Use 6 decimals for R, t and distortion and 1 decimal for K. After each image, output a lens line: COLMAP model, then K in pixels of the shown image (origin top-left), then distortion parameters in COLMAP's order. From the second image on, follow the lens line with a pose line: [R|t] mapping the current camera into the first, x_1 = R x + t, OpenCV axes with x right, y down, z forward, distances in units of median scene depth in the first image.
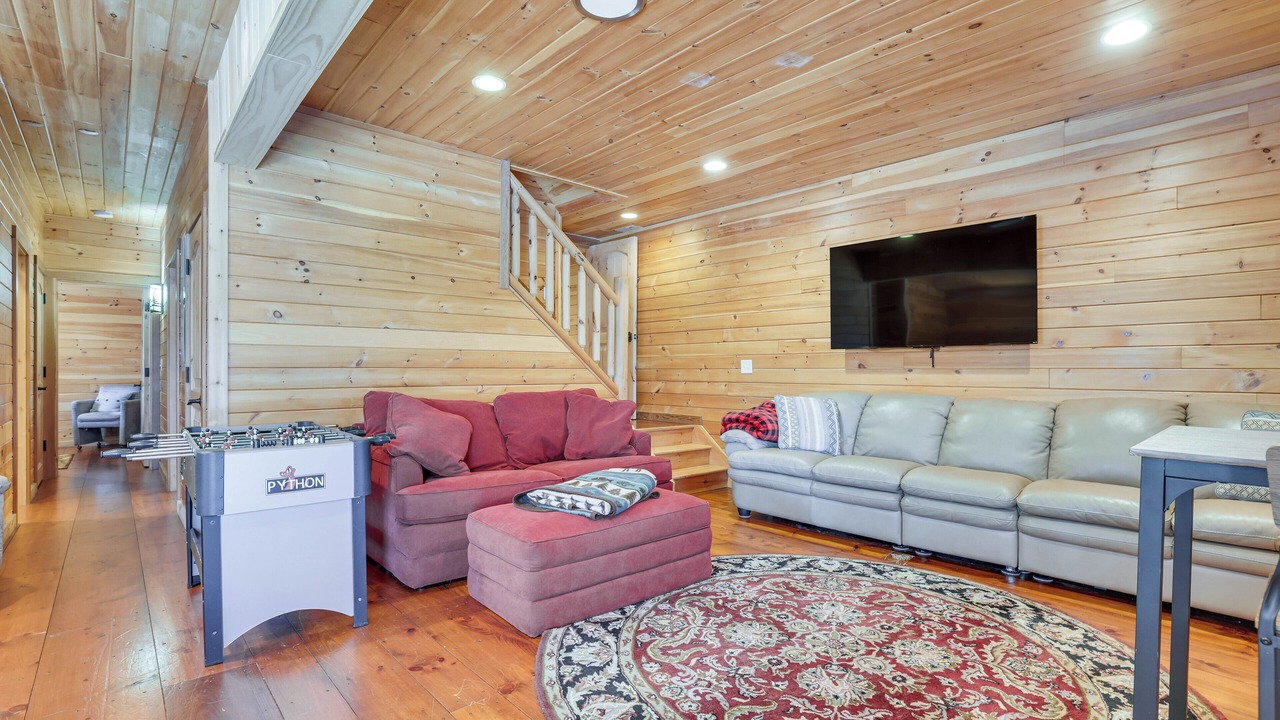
lens RADIAL K [[588.4, 0, 635.3], [0, 588.4, 367.6], [0, 0, 1]] dist [-0.029807, 0.003178]
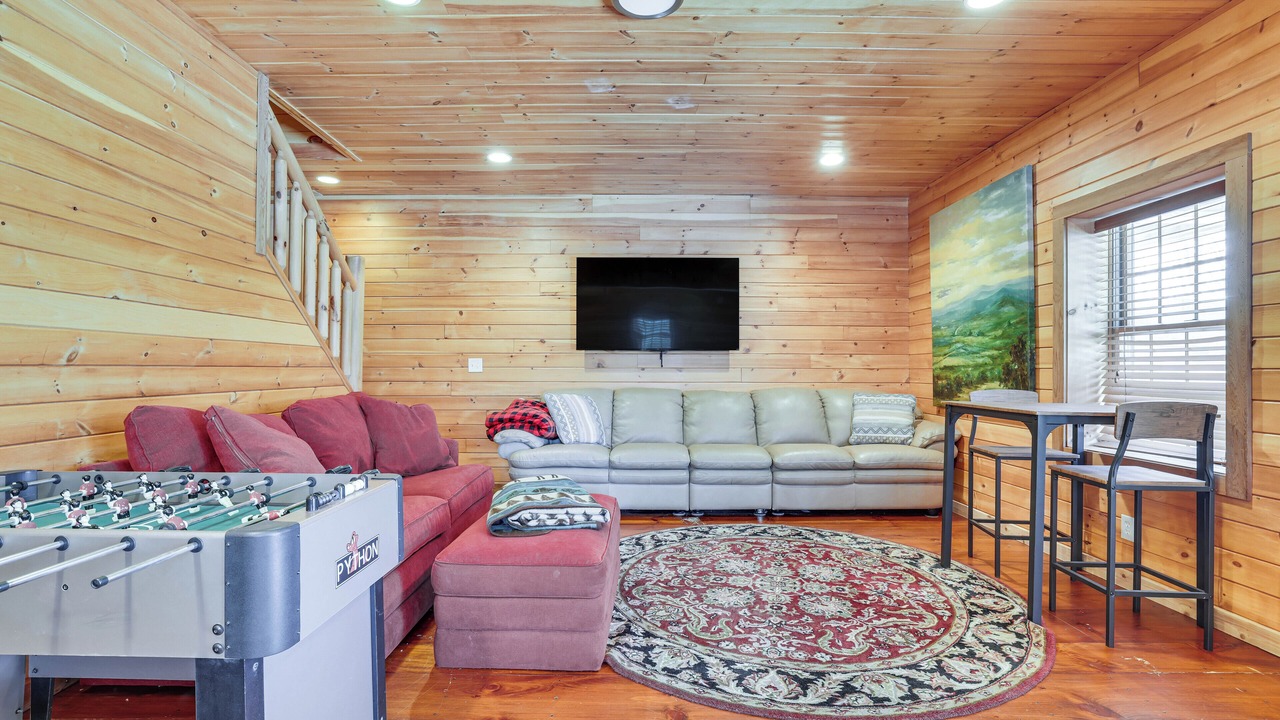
lens RADIAL K [[588.4, 0, 630.5], [0, 588.4, 362.7], [0, 0, 1]] dist [-0.029807, 0.003178]
pose [[0.671097, 0.007251, 0.741334, -0.488968], [-0.004391, 0.999974, -0.005806, -0.001985], [-0.741356, 0.000642, 0.671111, 0.220929]]
